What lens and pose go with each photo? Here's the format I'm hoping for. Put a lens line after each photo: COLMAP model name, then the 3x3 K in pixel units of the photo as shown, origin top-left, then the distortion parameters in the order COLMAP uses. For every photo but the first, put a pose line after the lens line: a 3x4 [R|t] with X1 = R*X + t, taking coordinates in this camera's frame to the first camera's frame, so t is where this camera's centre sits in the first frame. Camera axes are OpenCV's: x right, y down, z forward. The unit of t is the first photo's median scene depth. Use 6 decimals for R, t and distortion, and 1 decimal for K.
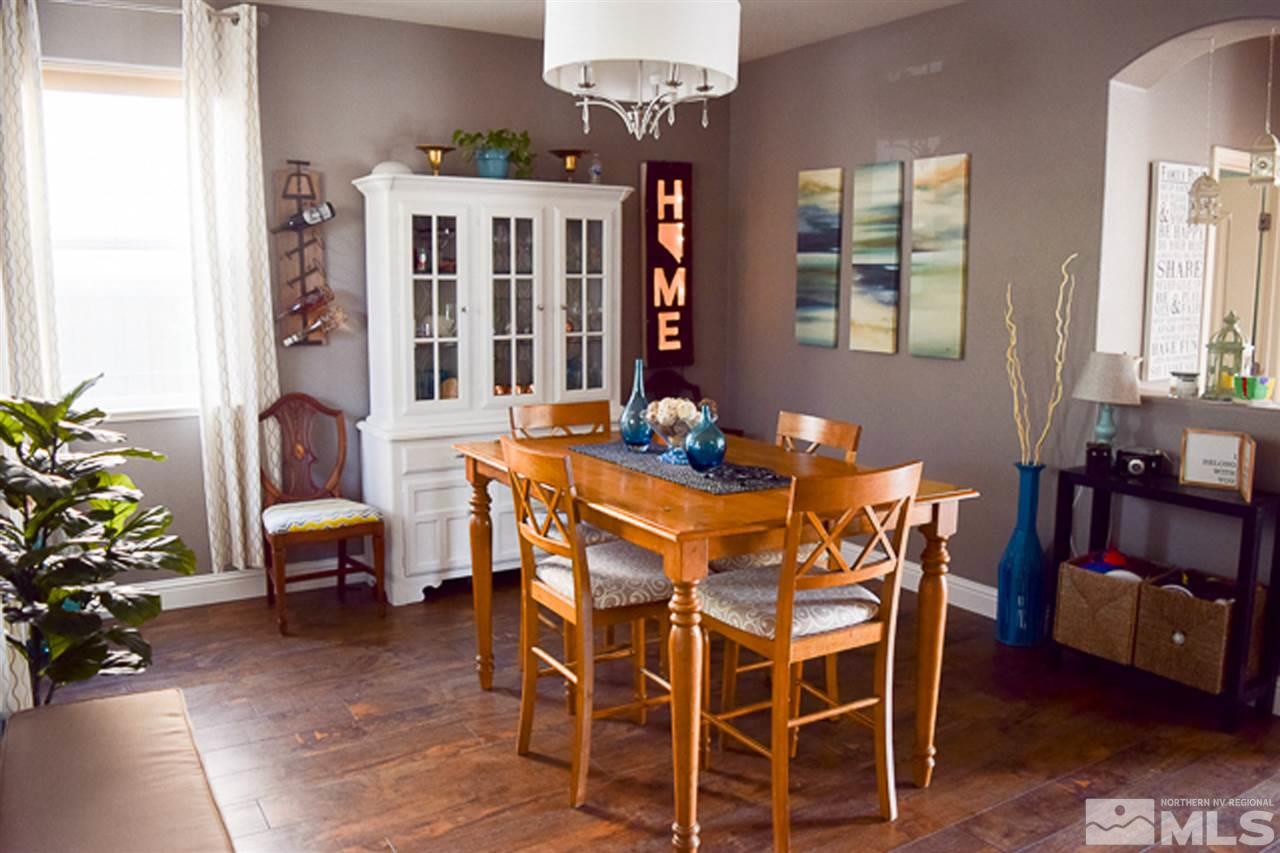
lens RADIAL K [[990.9, 0, 640.0], [0, 990.9, 426.5], [0, 0, 1]] dist [-0.102132, 0.023967]
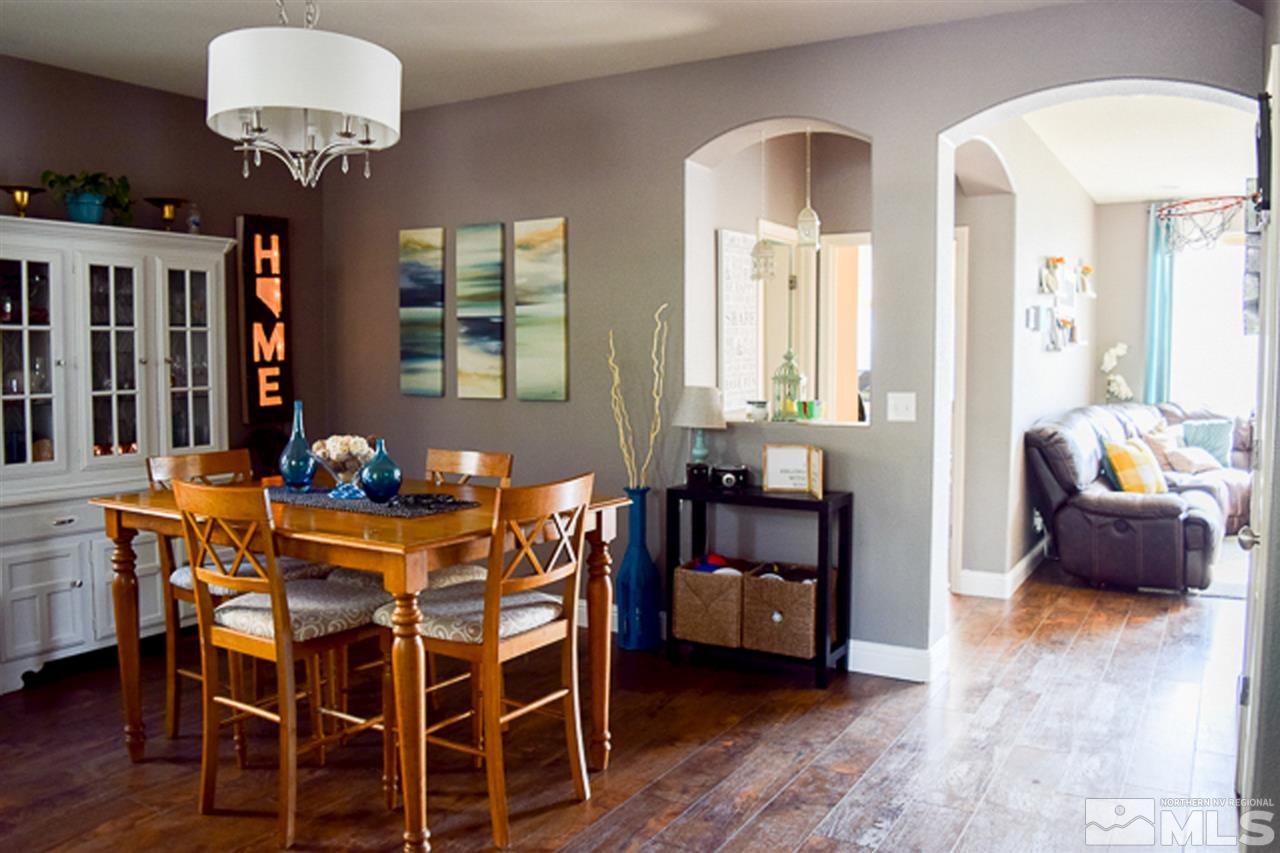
lens RADIAL K [[990.9, 0, 640.0], [0, 990.9, 426.5], [0, 0, 1]] dist [-0.102132, 0.023967]
pose [[0.891493, -0.036880, 0.451530, -0.130506], [0.068640, 0.996171, -0.054156, 0.033565], [-0.447804, 0.079272, 0.890611, -0.043581]]
